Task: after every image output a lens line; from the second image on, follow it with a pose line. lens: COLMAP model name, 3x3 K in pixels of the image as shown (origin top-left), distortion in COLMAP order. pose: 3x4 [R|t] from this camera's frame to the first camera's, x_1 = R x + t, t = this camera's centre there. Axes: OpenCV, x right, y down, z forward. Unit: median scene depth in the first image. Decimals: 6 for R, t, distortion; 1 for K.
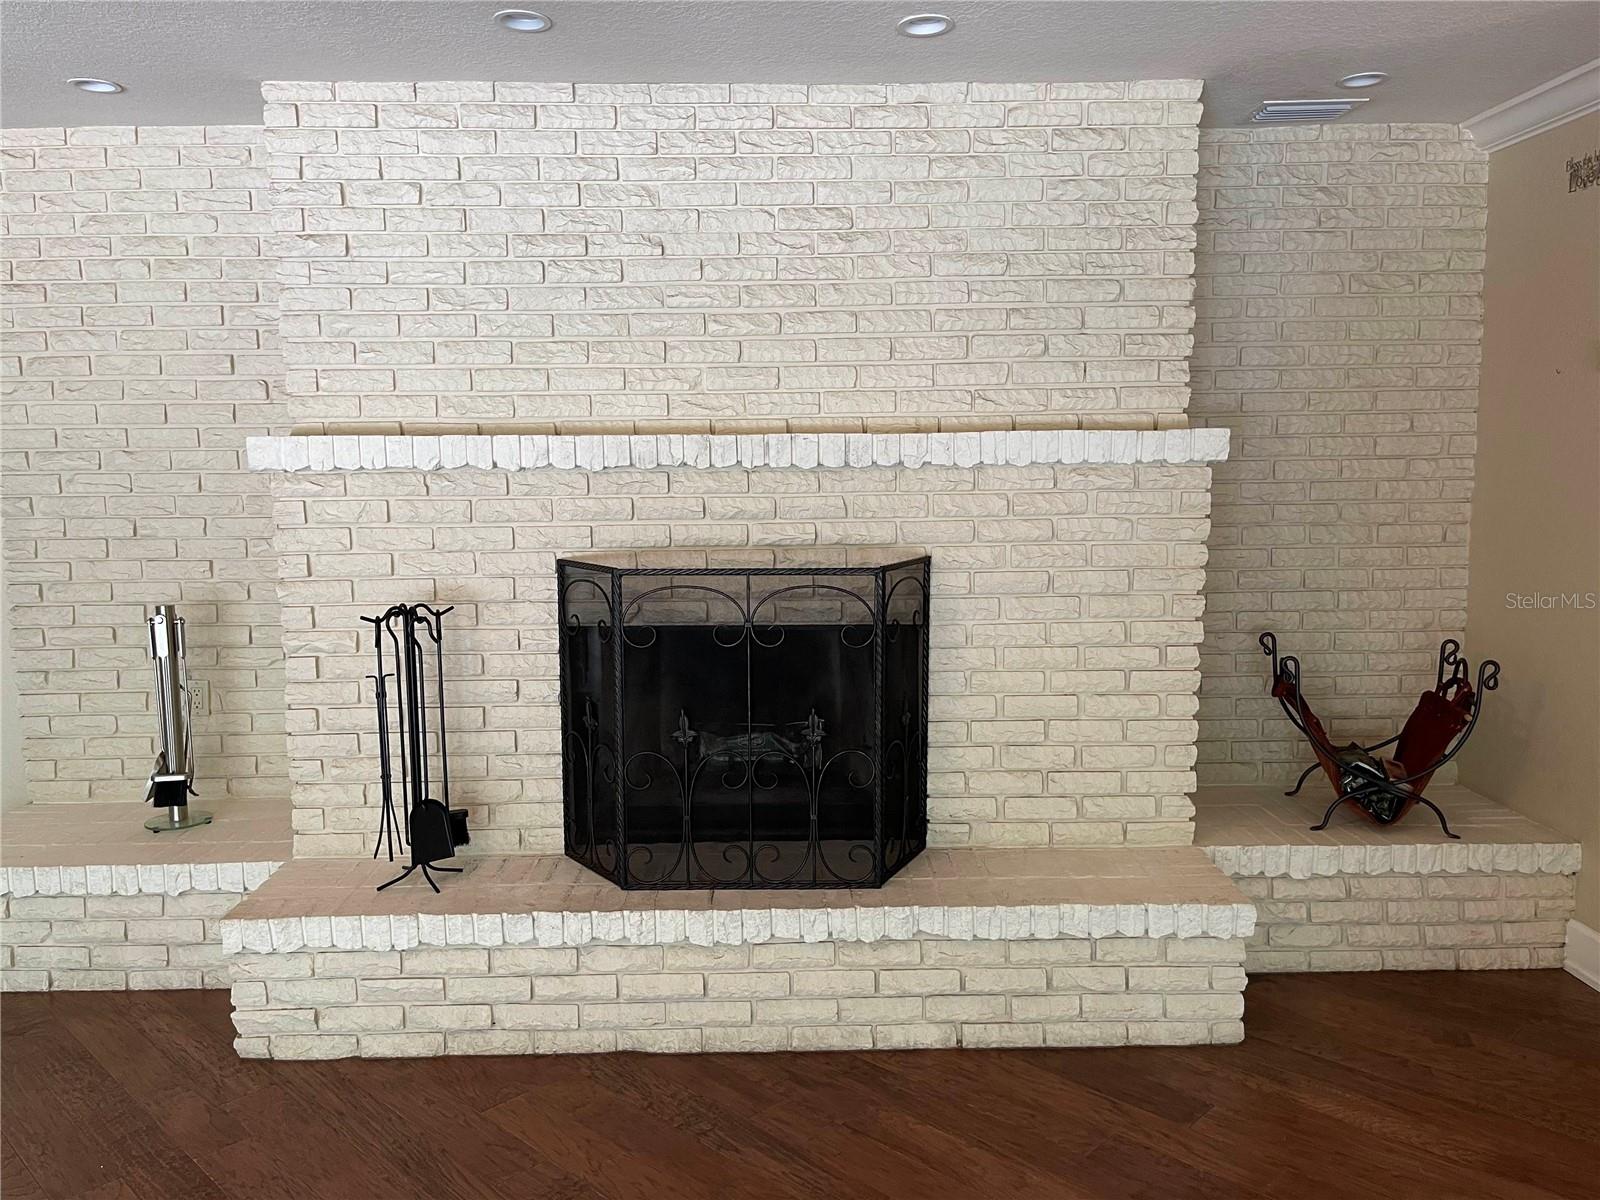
lens RADIAL K [[1218.2, 0, 801.3], [0, 1218.2, 609.0], [0, 0, 1]] dist [0.043226, -0.030550]
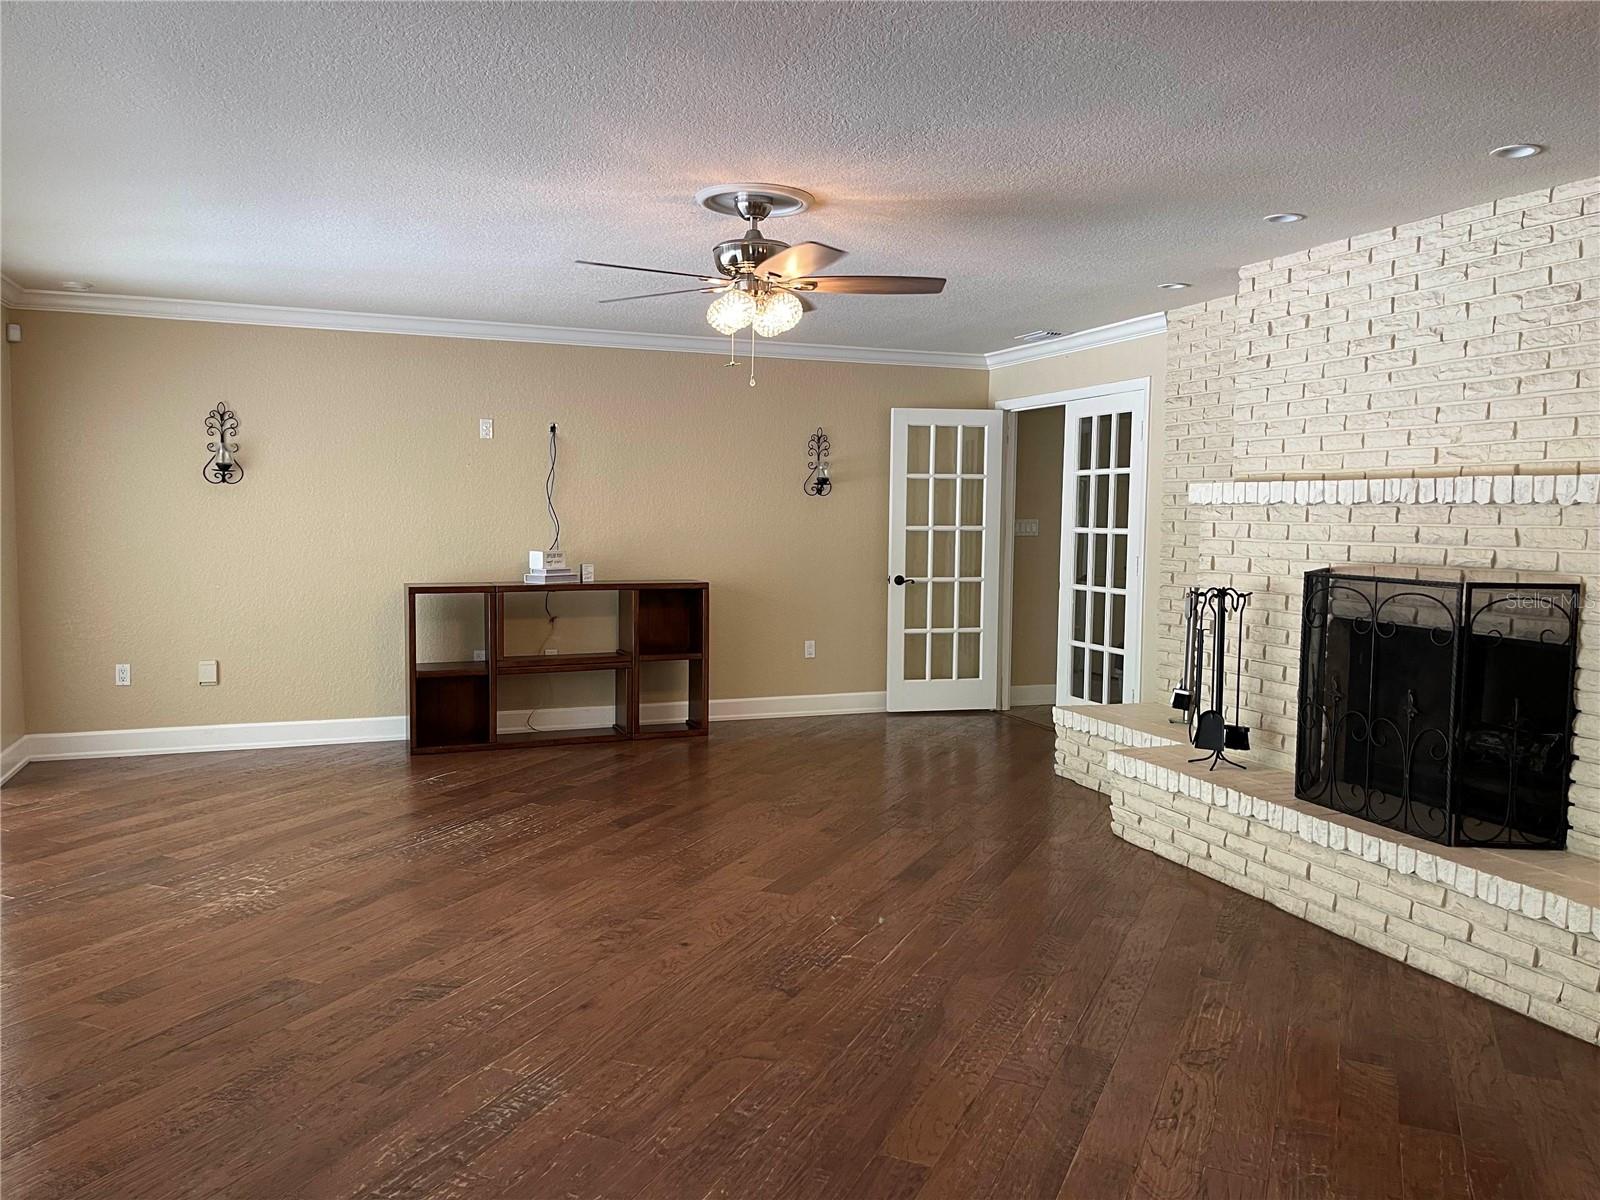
lens RADIAL K [[1218.2, 0, 797.1], [0, 1218.2, 600.4], [0, 0, 1]] dist [0.043226, -0.030550]
pose [[0.330928, 0.083565, -0.939949, 0.930905], [-0.134698, 0.990055, 0.040597, 0.021758], [0.933993, 0.113174, 0.338893, -0.049784]]
